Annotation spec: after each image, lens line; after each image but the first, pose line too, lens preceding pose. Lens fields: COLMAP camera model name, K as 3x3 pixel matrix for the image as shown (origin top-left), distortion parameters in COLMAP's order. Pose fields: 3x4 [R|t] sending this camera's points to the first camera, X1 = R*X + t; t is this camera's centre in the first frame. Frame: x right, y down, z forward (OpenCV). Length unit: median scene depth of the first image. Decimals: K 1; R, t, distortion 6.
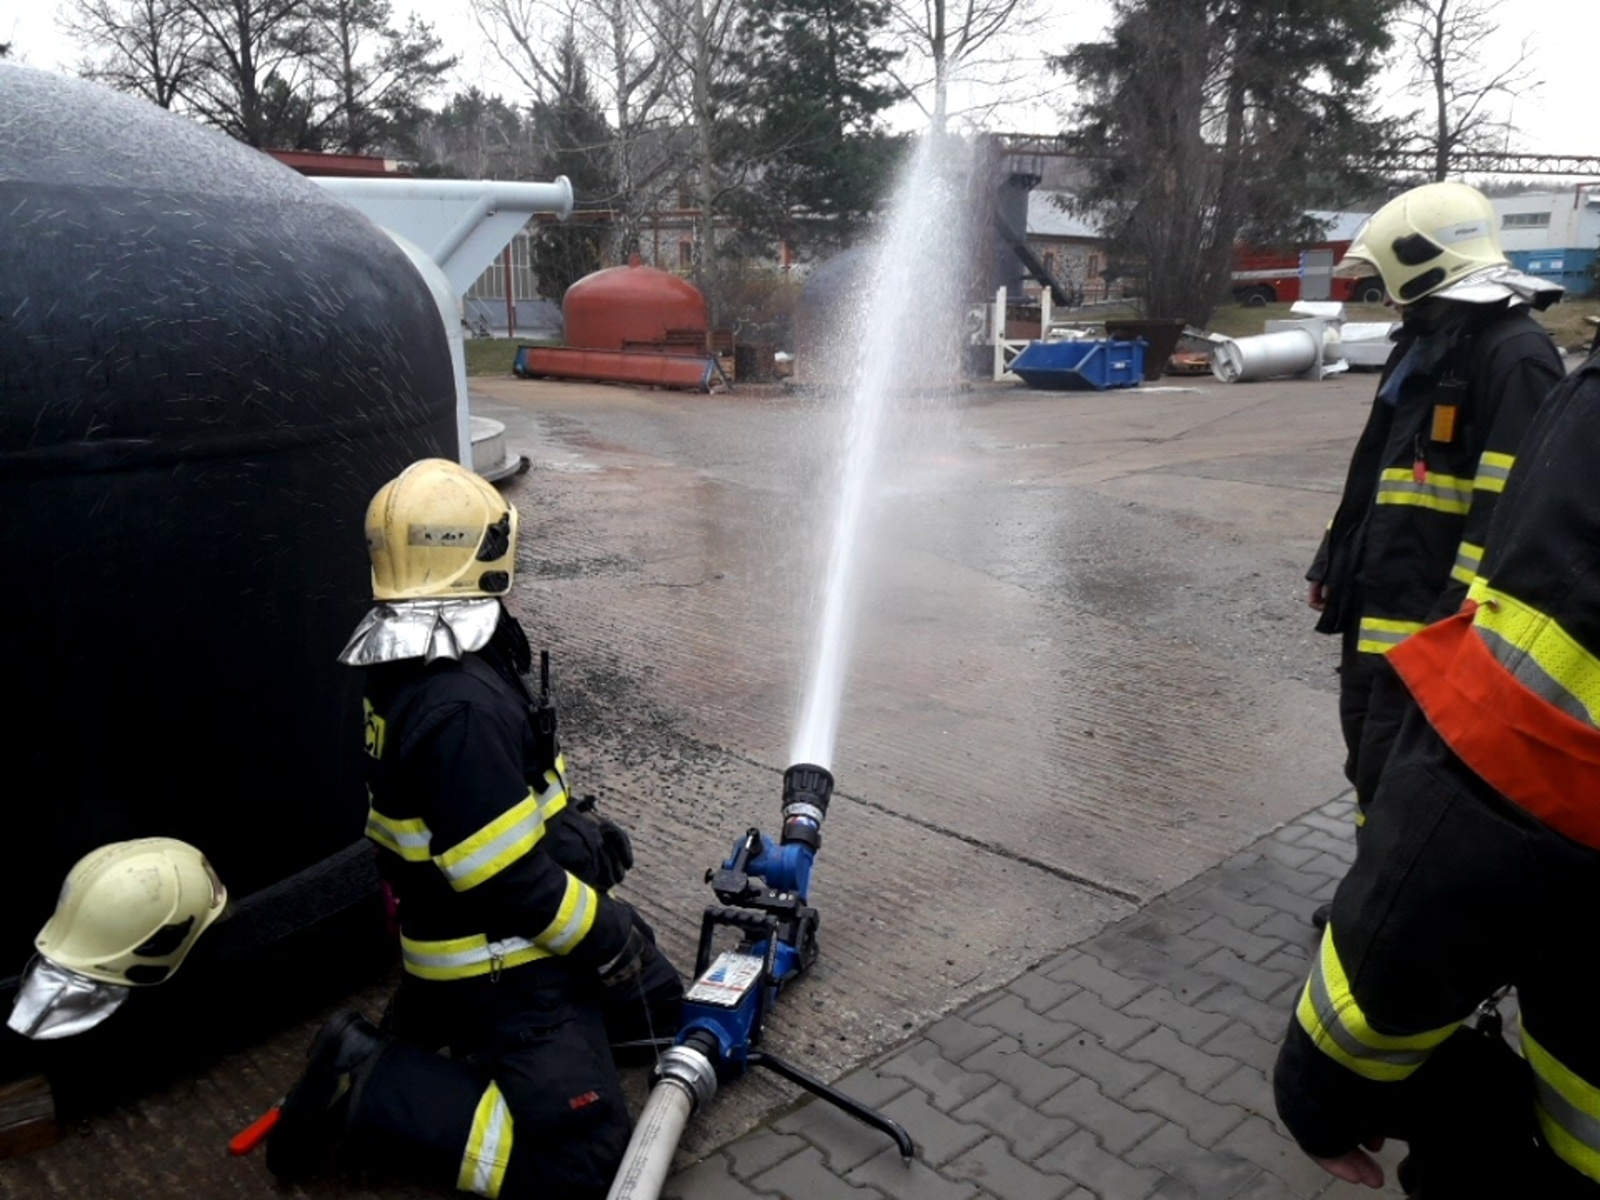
lens RADIAL K [[1311.4, 0, 801.5], [0, 1311.4, 651.7], [0, 0, 1]] dist [0.069448, -0.100704]
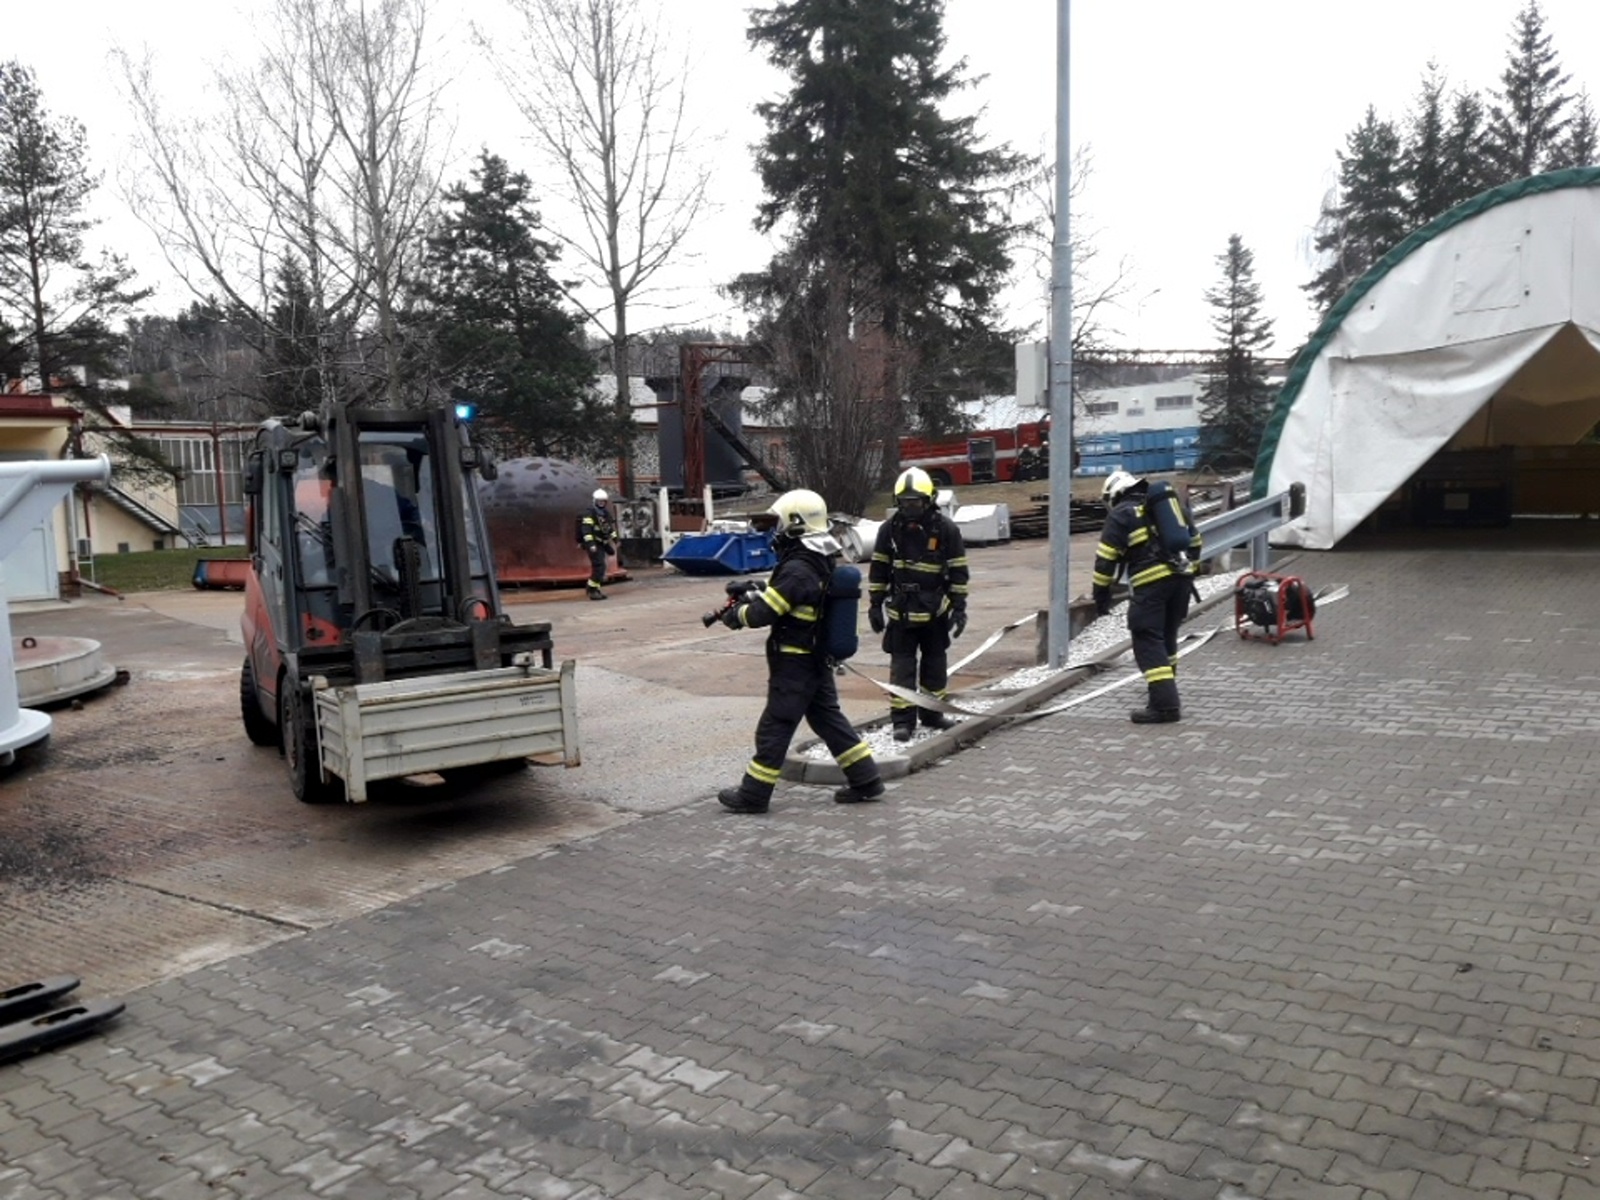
lens RADIAL K [[1327.1, 0, 821.6], [0, 1327.1, 627.3], [0, 0, 1]] dist [0.062436, -0.067867]
pose [[0.982691, -0.059284, 0.175511, 0.057592], [0.085105, 0.985991, -0.143455, 0.010451], [-0.164548, 0.155908, 0.973970, -0.074911]]
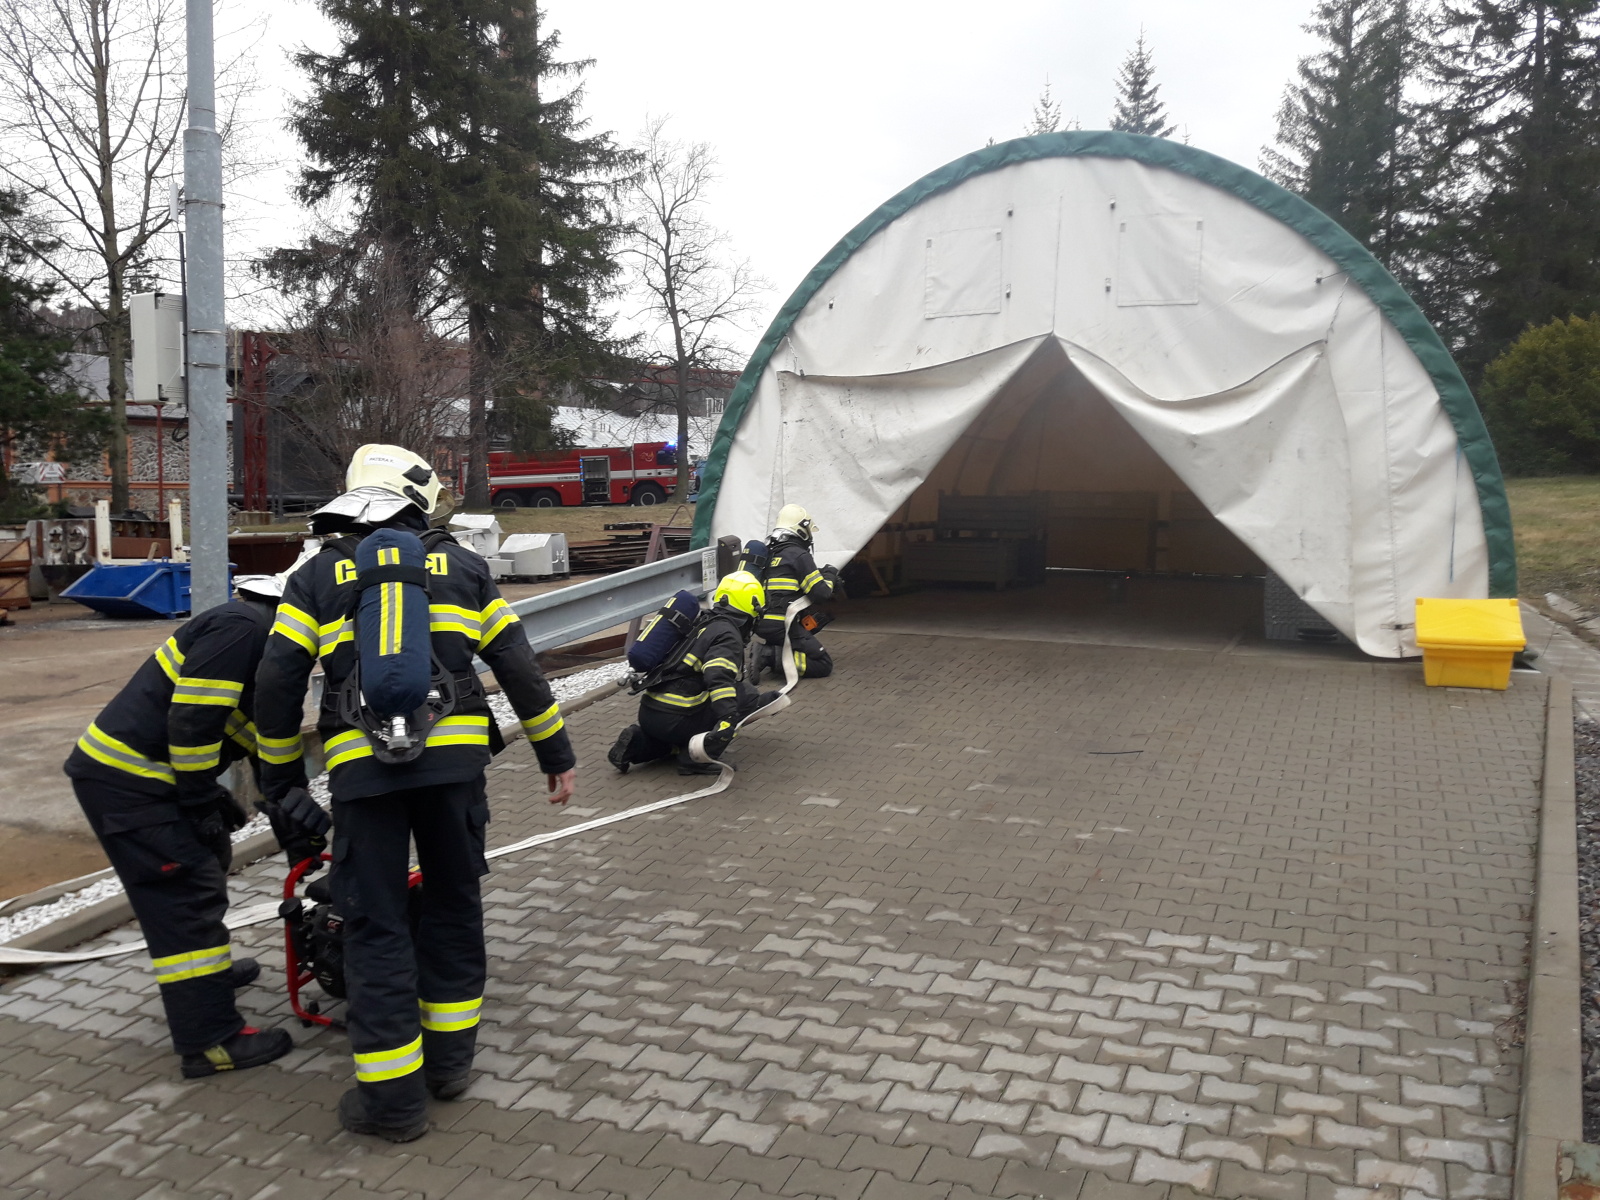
lens RADIAL K [[1299.2, 0, 817.4], [0, 1299.2, 611.3], [0, 0, 1]] dist [0.136577, -0.210116]
pose [[0.916988, -0.042695, 0.396622, 0.171033], [0.107453, 0.983943, -0.142513, -0.020119], [-0.384169, 0.173301, 0.906852, 0.022912]]
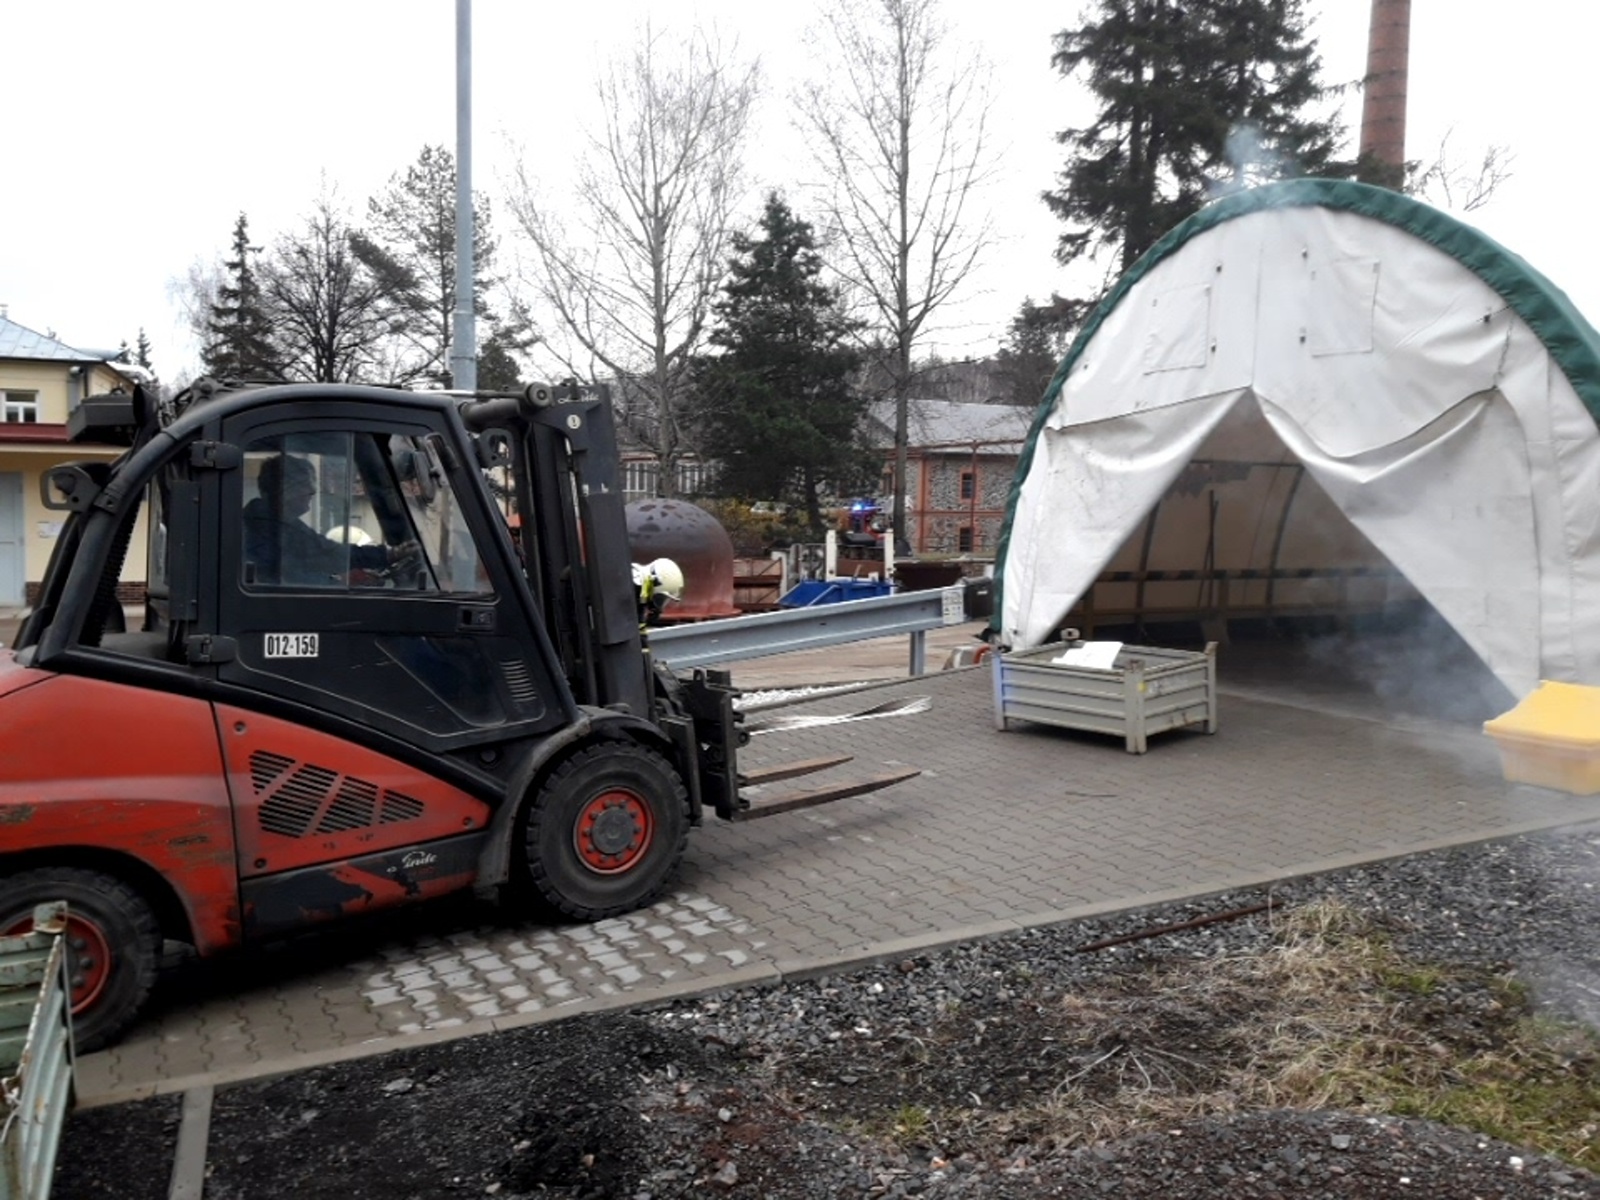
lens RADIAL K [[1299.2, 0, 817.4], [0, 1299.2, 611.3], [0, 0, 1]] dist [0.136577, -0.210116]
pose [[0.969420, 0.019358, -0.244644, 0.298982], [-0.063706, 0.982560, -0.174691, -0.012051], [0.236995, 0.184934, 0.953747, -0.027641]]
